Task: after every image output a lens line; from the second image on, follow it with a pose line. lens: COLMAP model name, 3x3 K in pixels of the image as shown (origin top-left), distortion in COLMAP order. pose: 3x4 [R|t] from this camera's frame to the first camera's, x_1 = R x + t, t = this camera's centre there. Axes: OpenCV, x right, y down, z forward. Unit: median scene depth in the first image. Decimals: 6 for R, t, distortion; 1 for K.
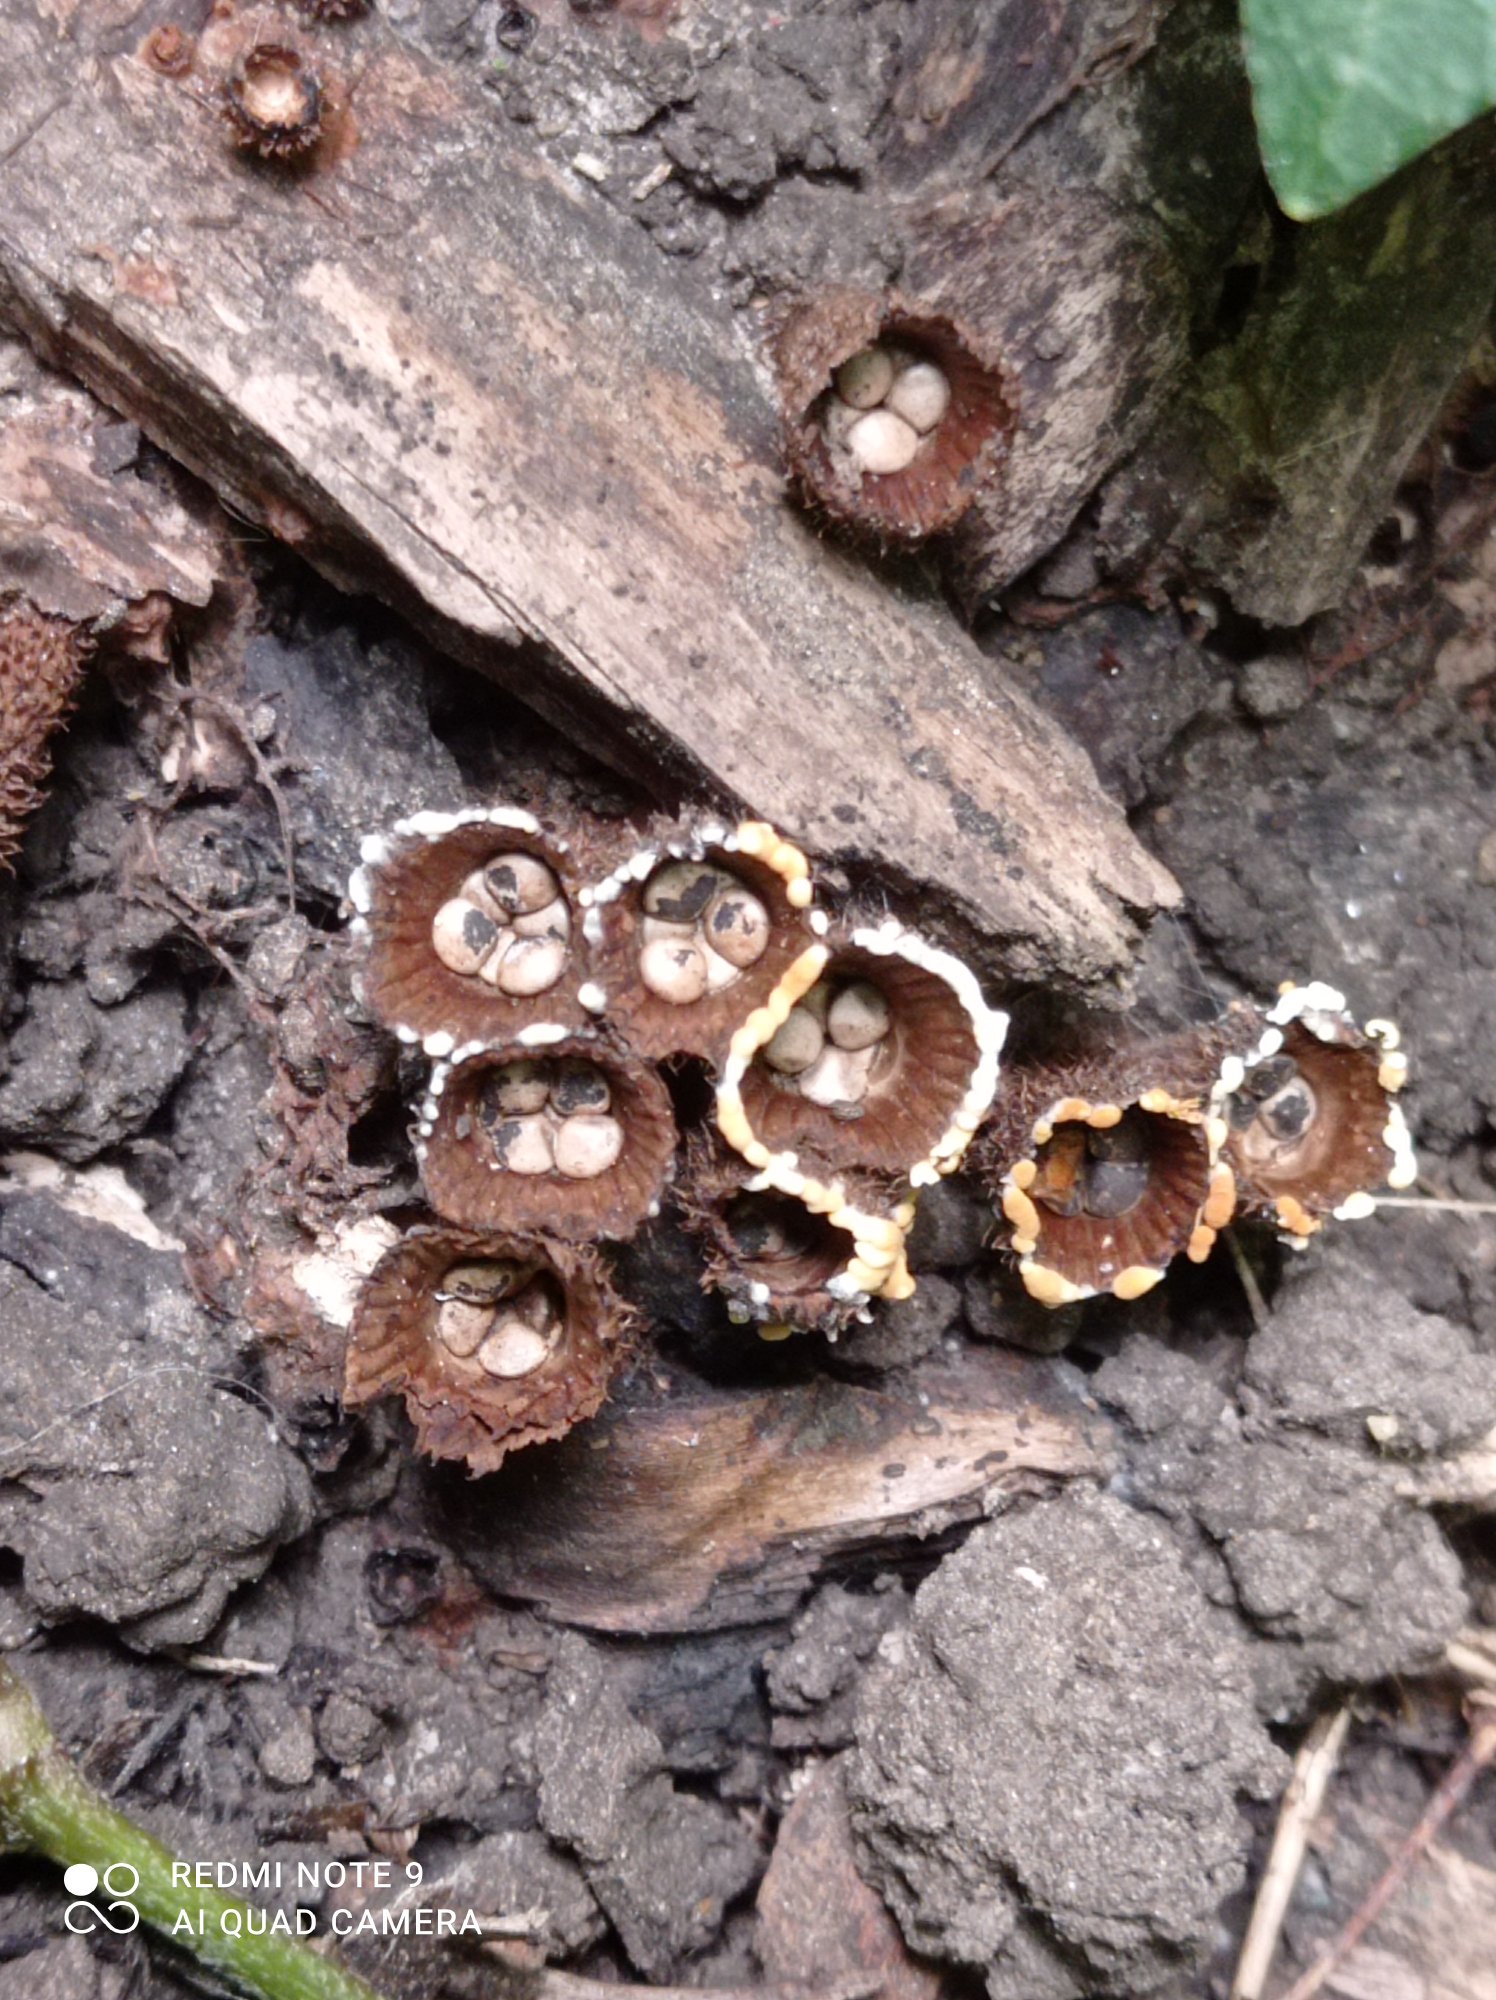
lens RADIAL K [[4406.2, 0, 748.0], [0, 4406.2, 1000.0], [0, 0, 1]] dist [0.306914, -3.210842]
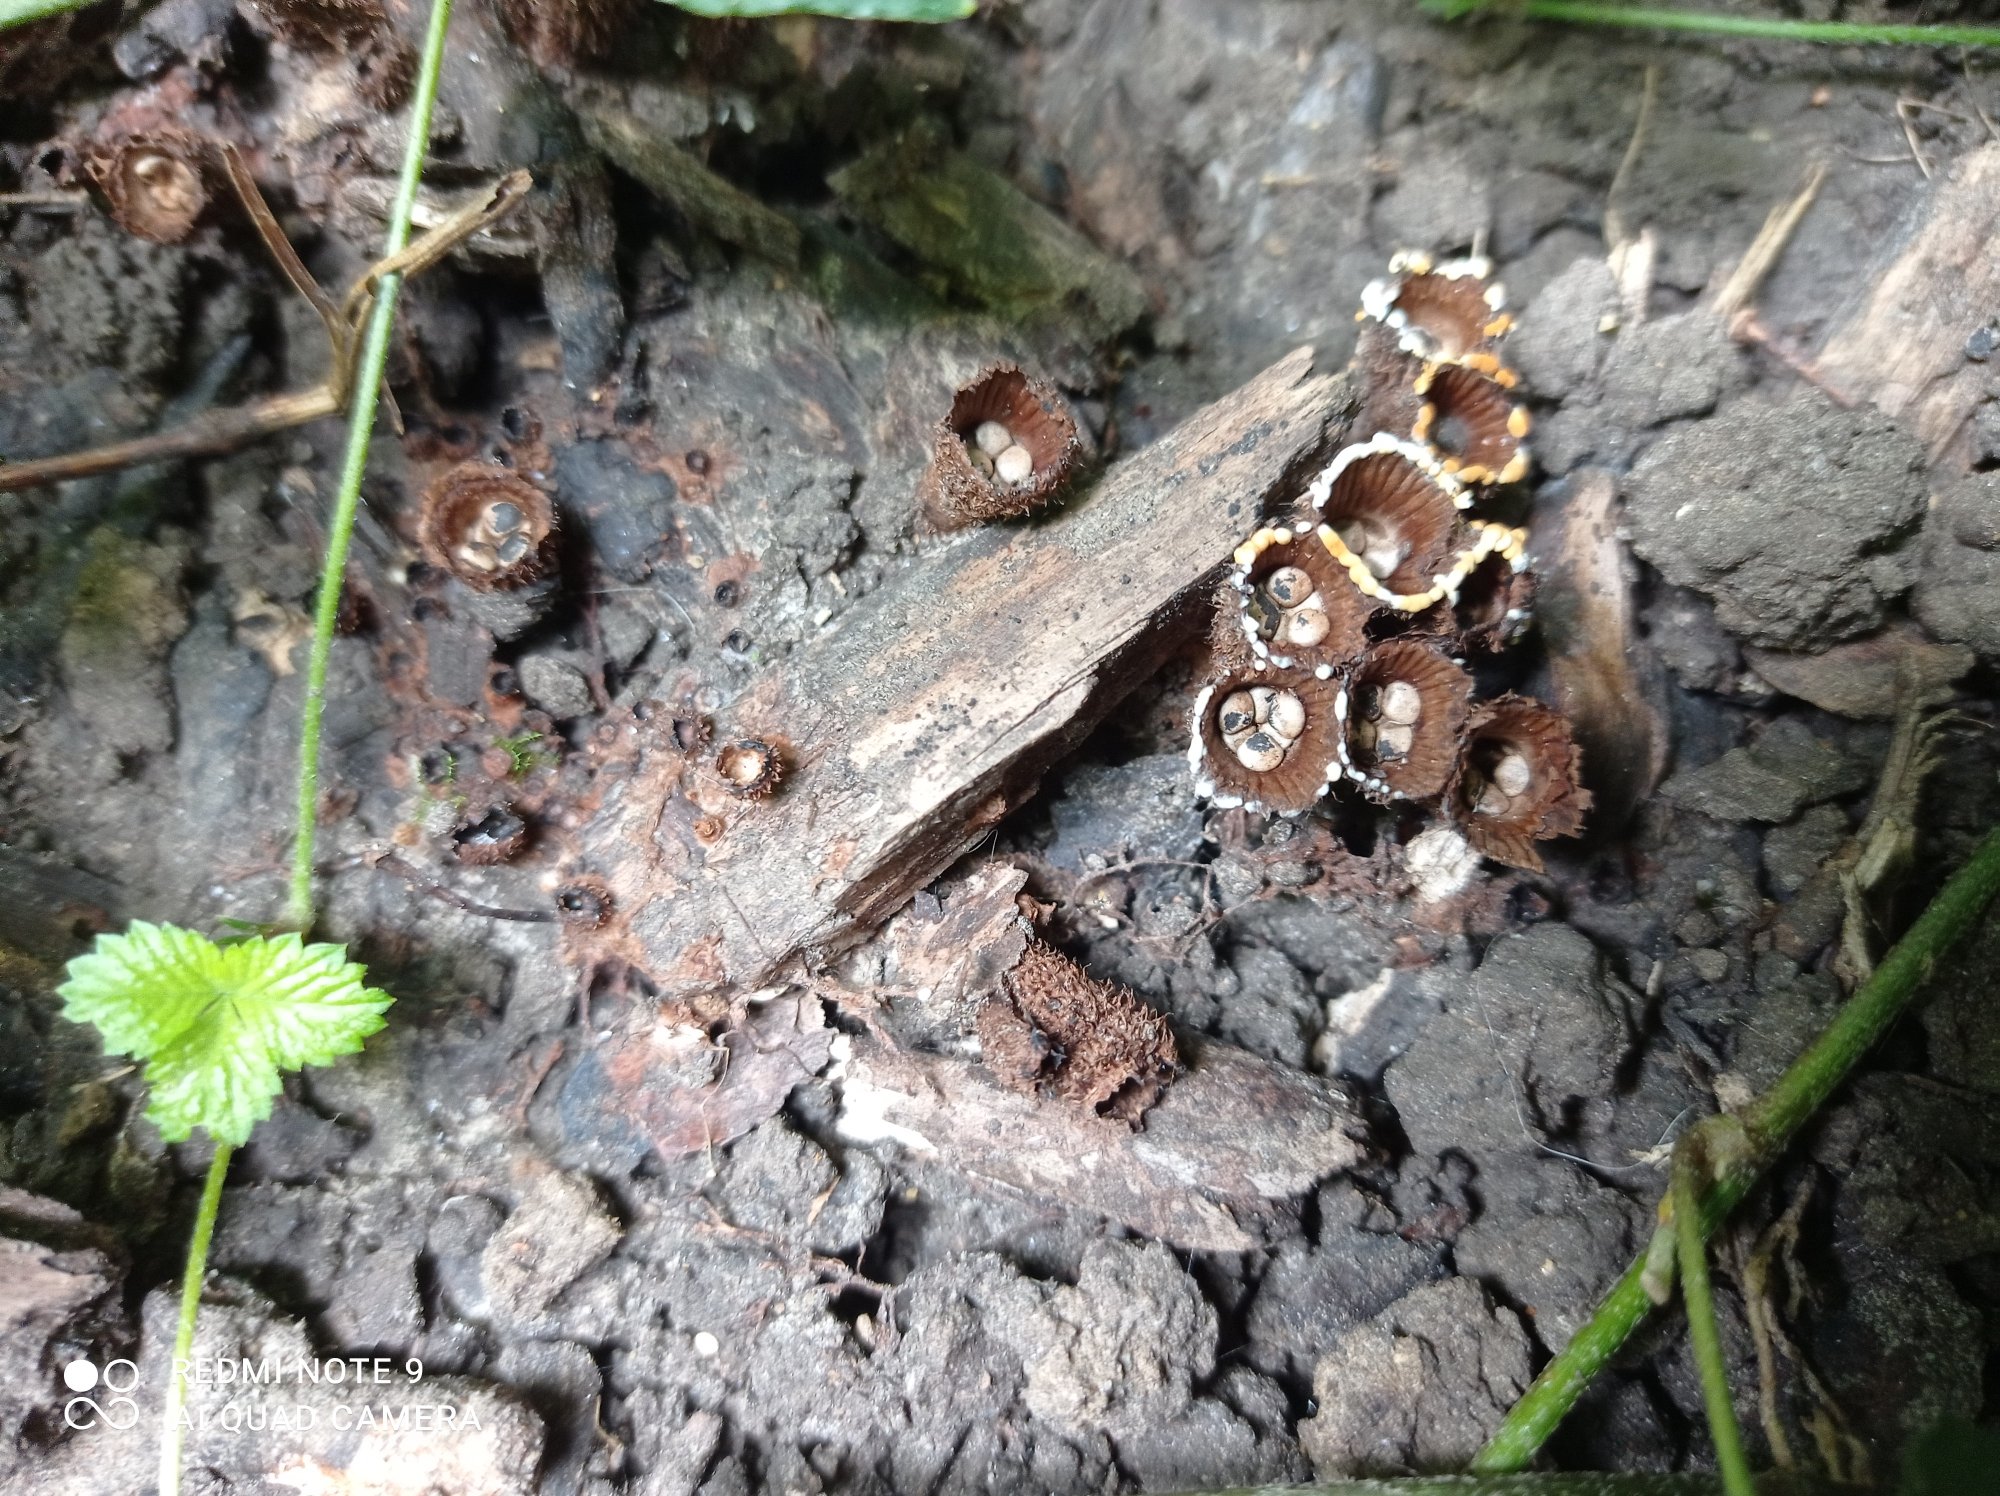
lens RADIAL K [[1612.8, 0, 1000.0], [0, 1612.8, 748.0], [0, 0, 1]] dist [0.003995, -0.121291]
pose [[0.197893, -0.978533, 0.057551, -0.114862], [0.978353, 0.193549, -0.073239, -0.064952], [0.060528, 0.070799, 0.995653, 0.388990]]
